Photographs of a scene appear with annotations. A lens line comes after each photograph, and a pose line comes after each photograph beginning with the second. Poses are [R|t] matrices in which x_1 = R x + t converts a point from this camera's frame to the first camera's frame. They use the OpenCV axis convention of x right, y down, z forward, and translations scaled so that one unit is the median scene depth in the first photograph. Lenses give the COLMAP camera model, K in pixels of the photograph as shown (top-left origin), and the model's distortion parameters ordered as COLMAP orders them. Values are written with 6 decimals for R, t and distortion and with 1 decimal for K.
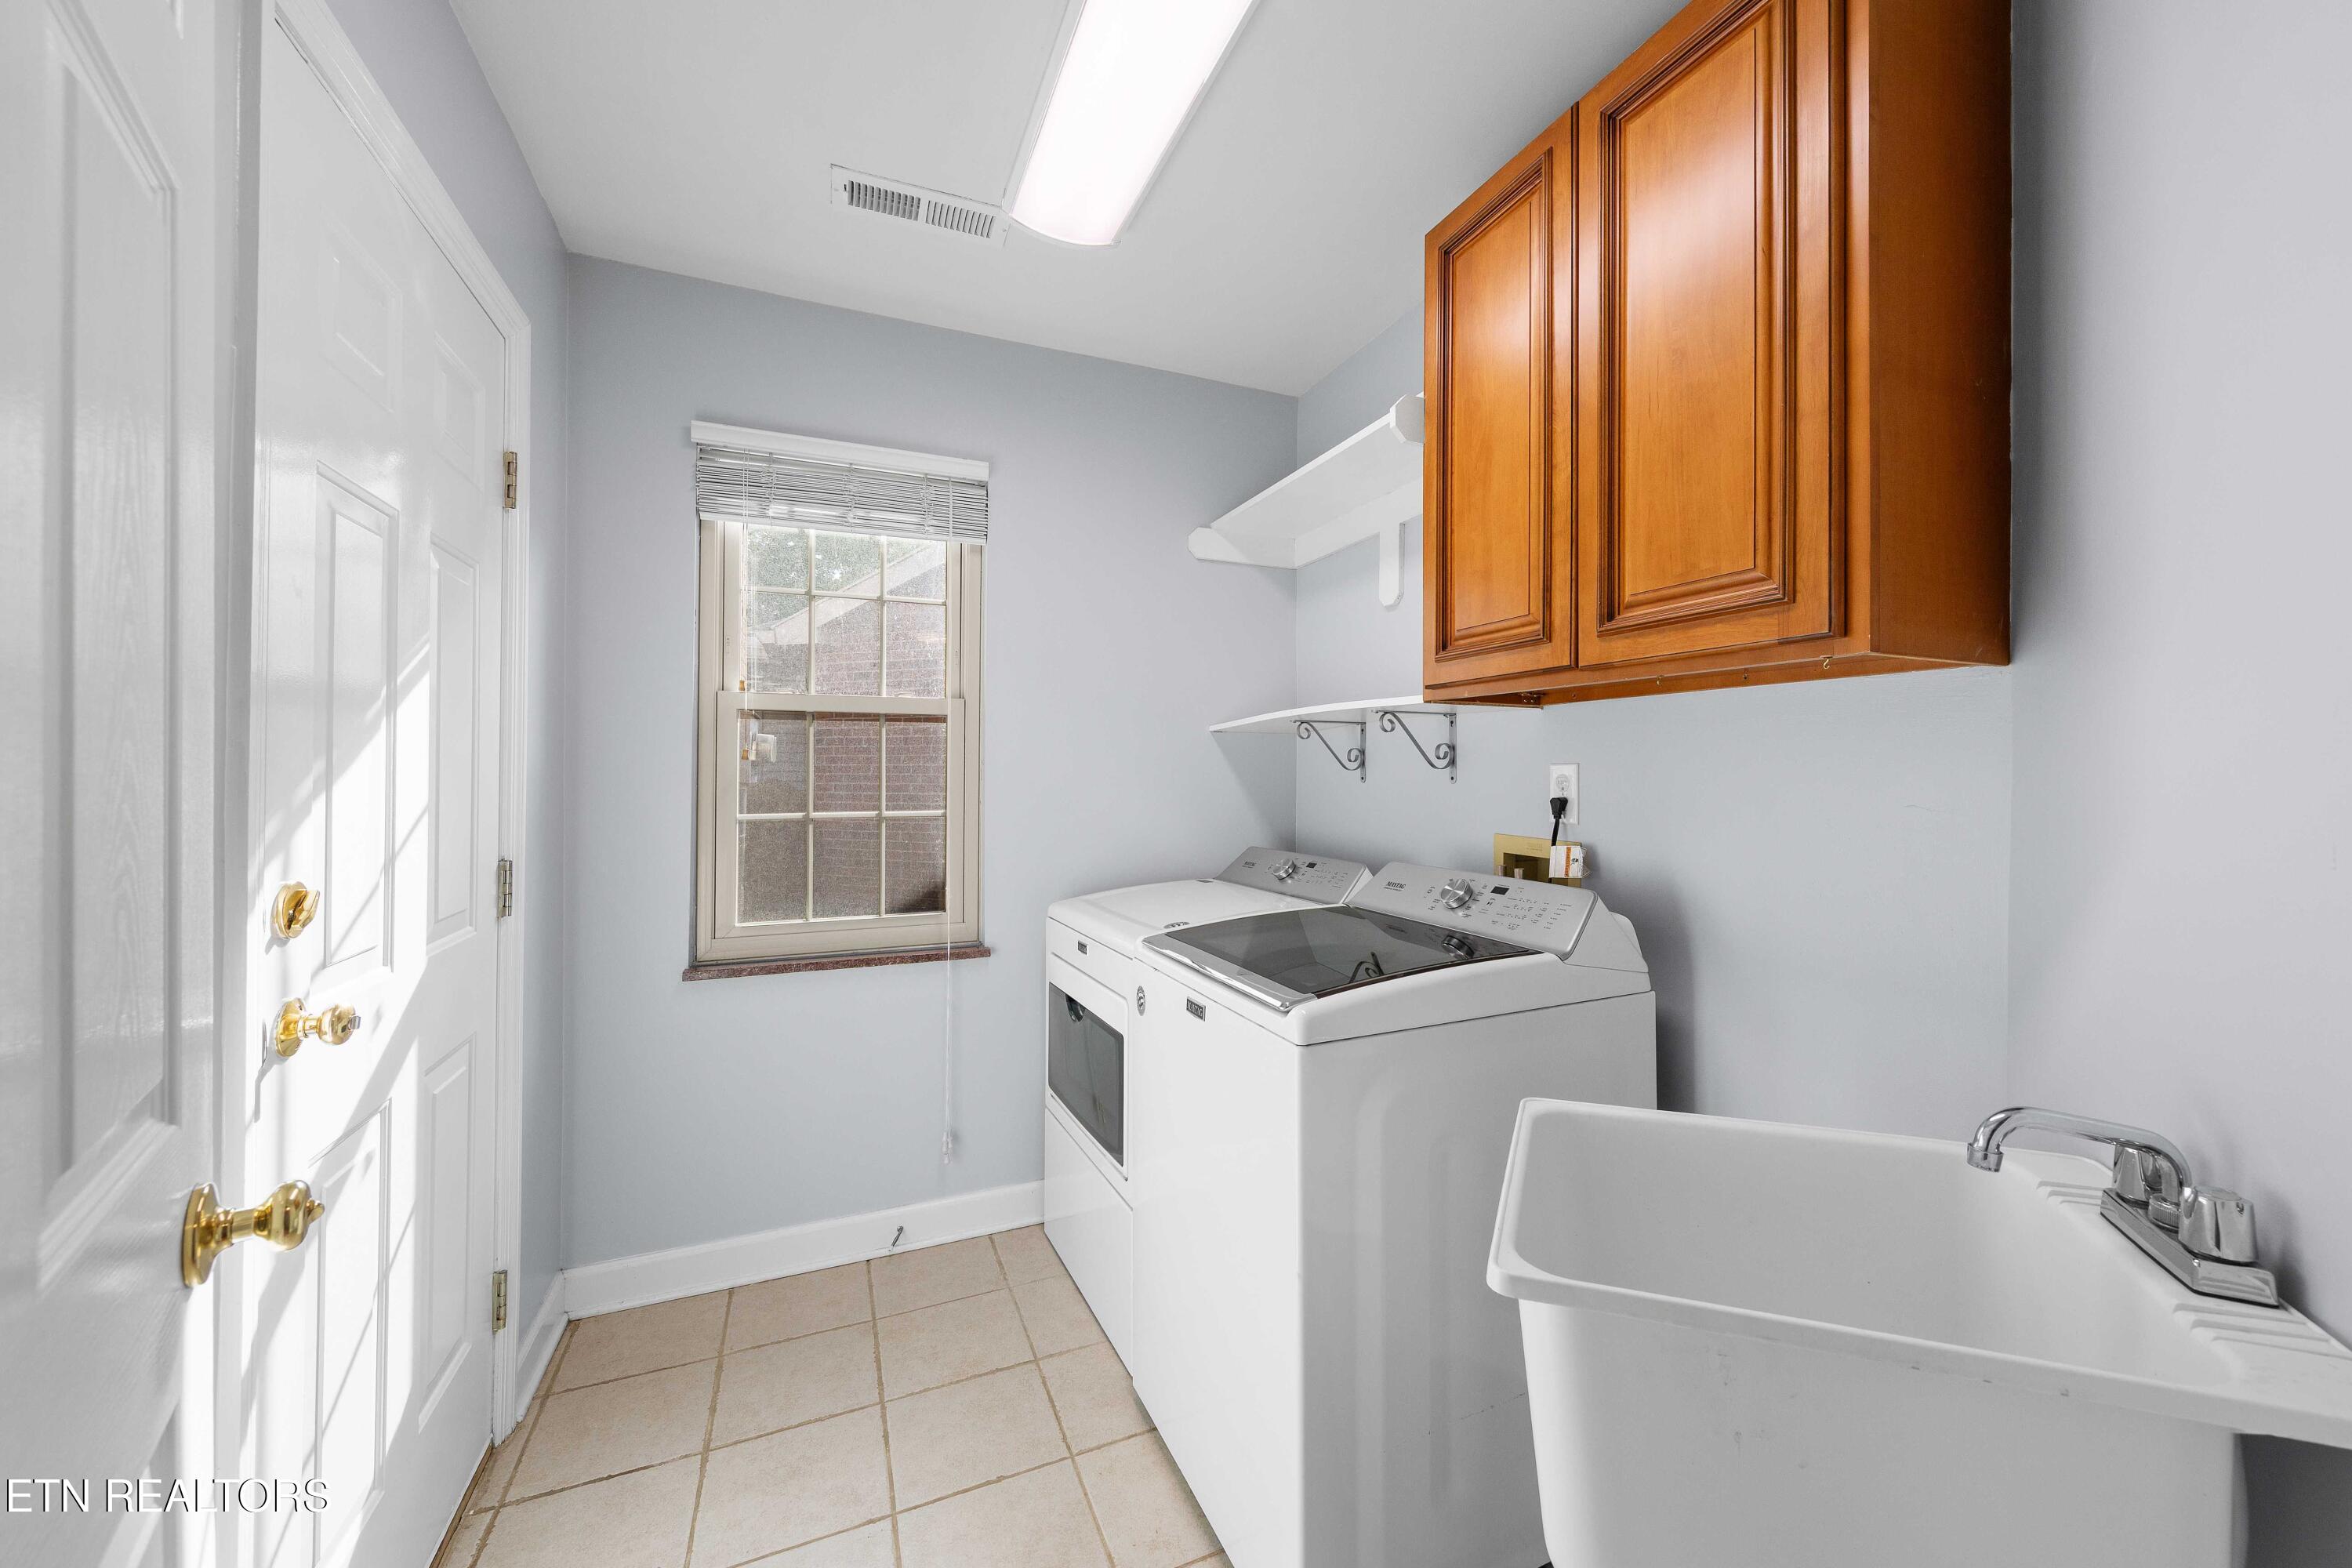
lens RADIAL K [[866.9, 0, 1182.9], [0, 866.9, 763.7], [0, 0, 1]] dist [0.000709, 0.000031]
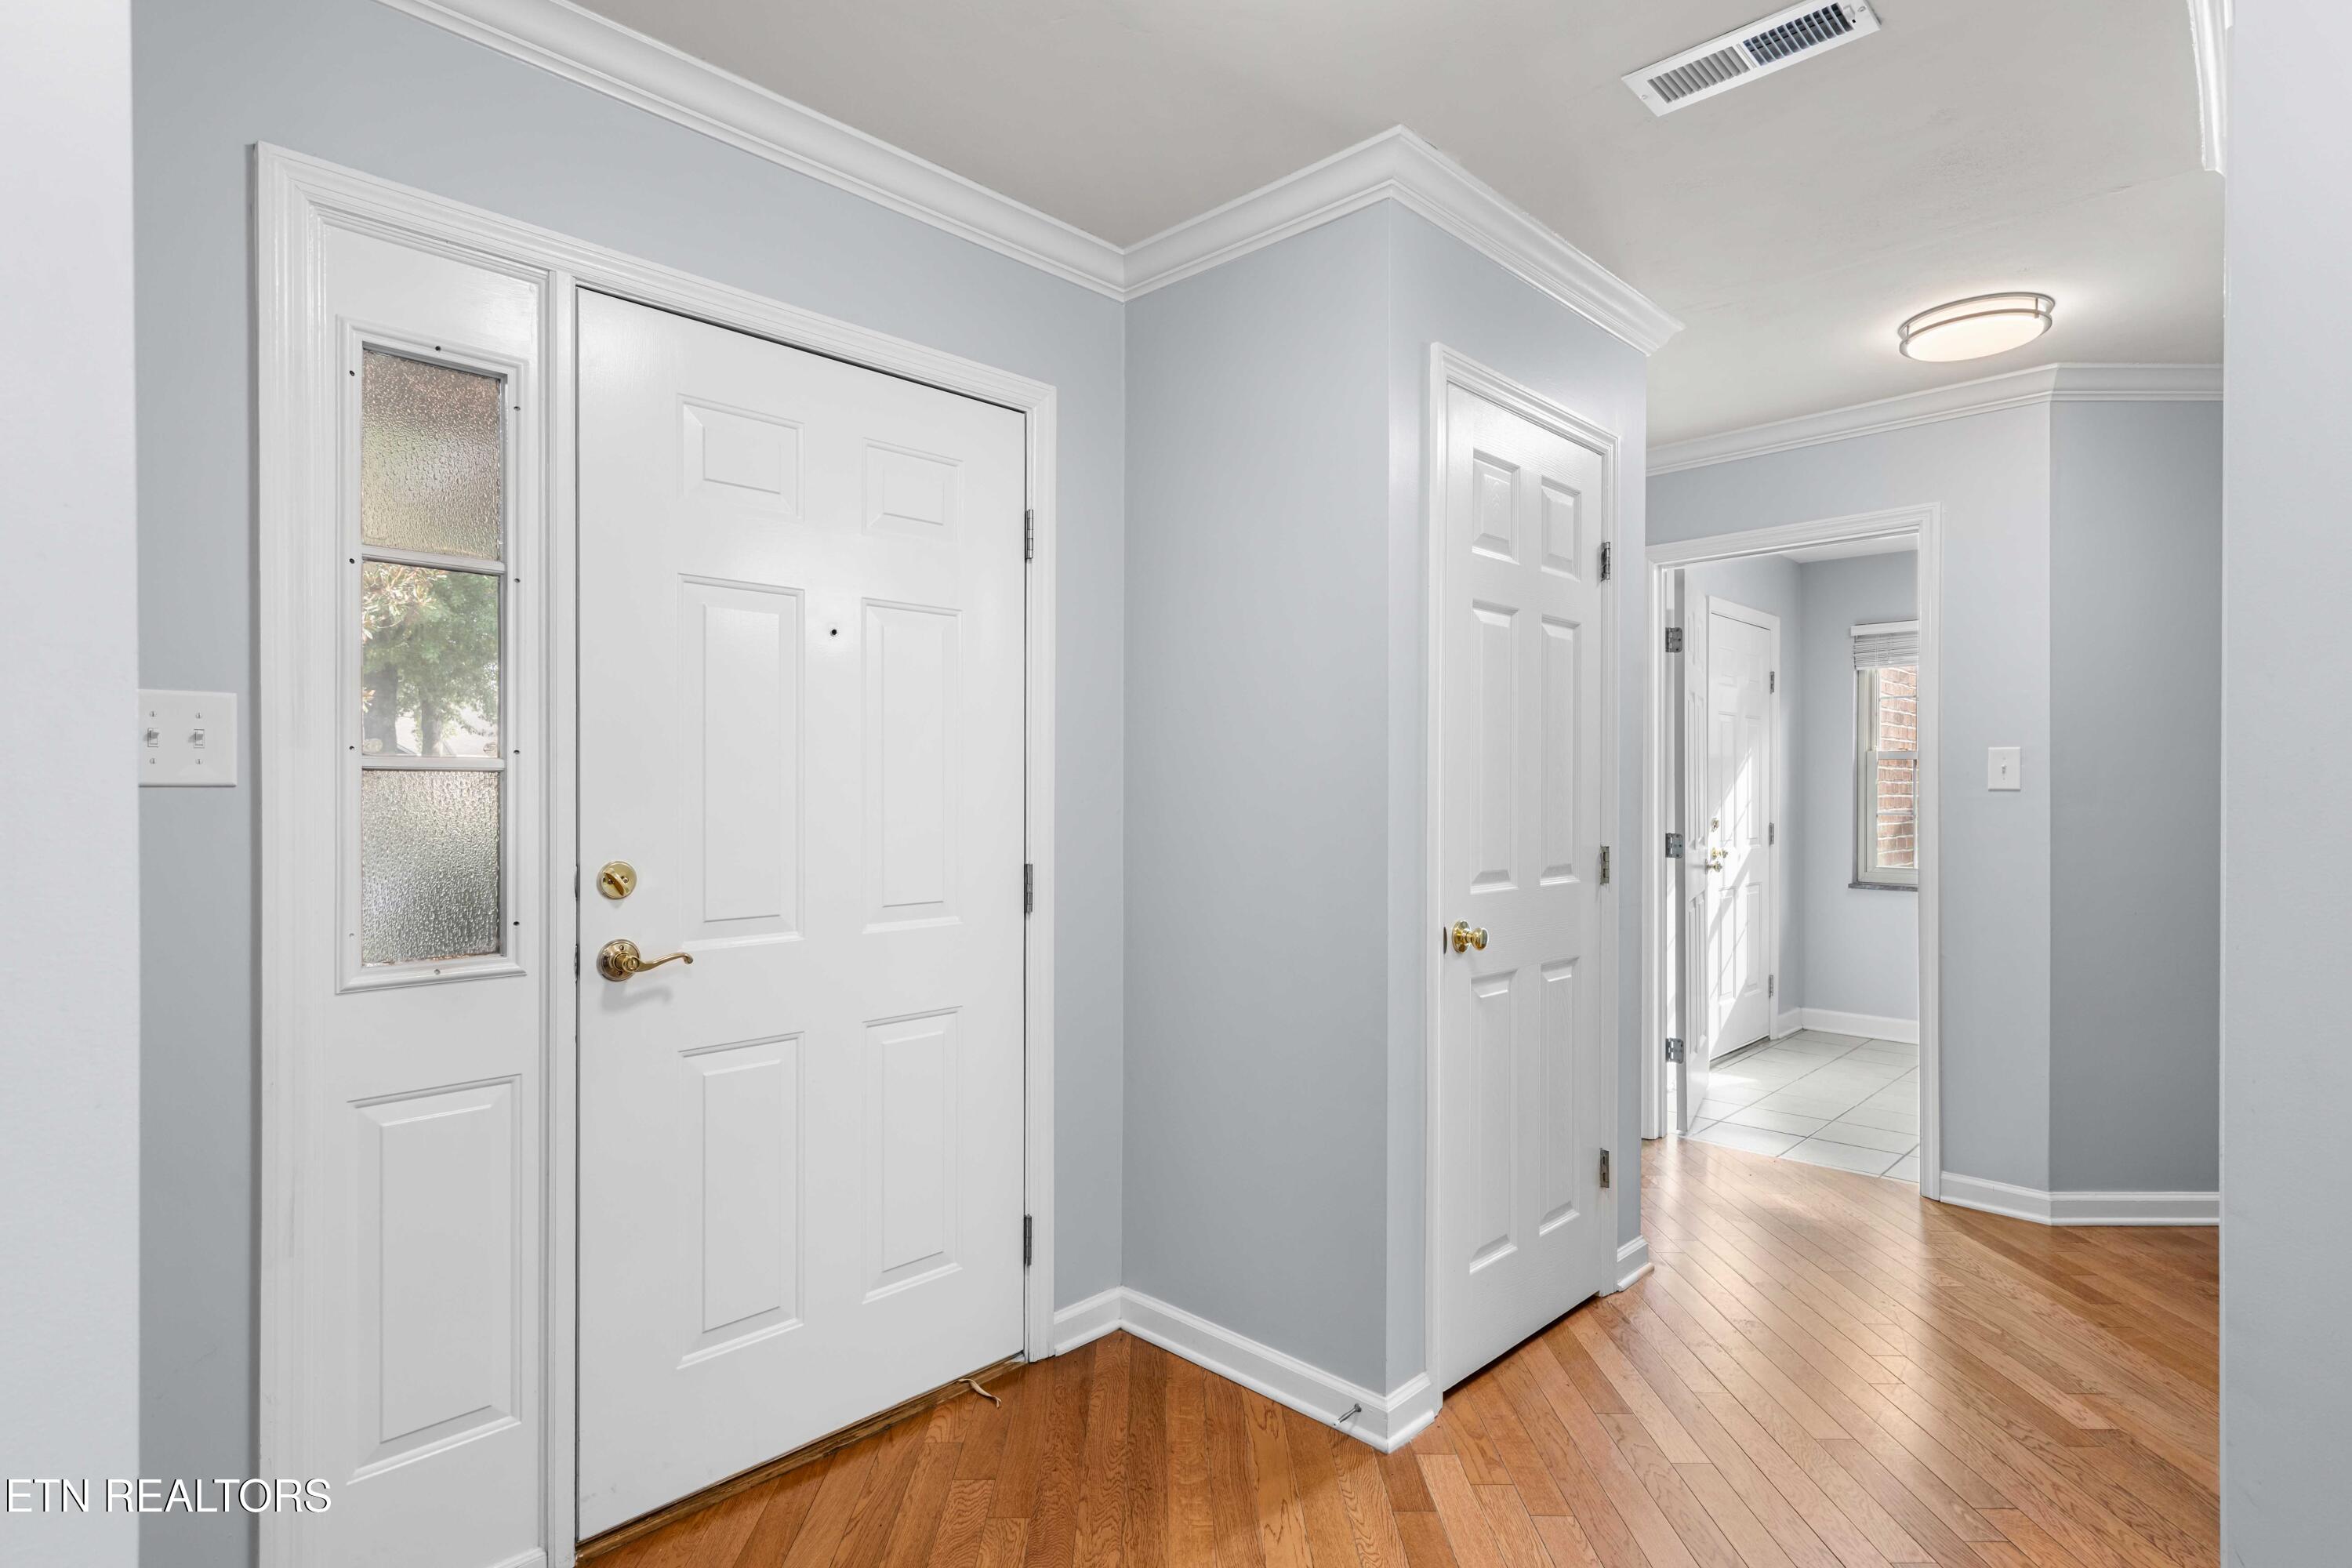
lens RADIAL K [[1201.2, 0, 1197.9], [0, 1201.2, 785.6], [0, 0, 1]] dist [0.006813, 0.001077]
pose [[0.380683, -0.000796, -0.924705, 1.985723], [0.007993, 0.999965, 0.002430, -0.029813], [0.924671, -0.008316, 0.380676, -2.058864]]
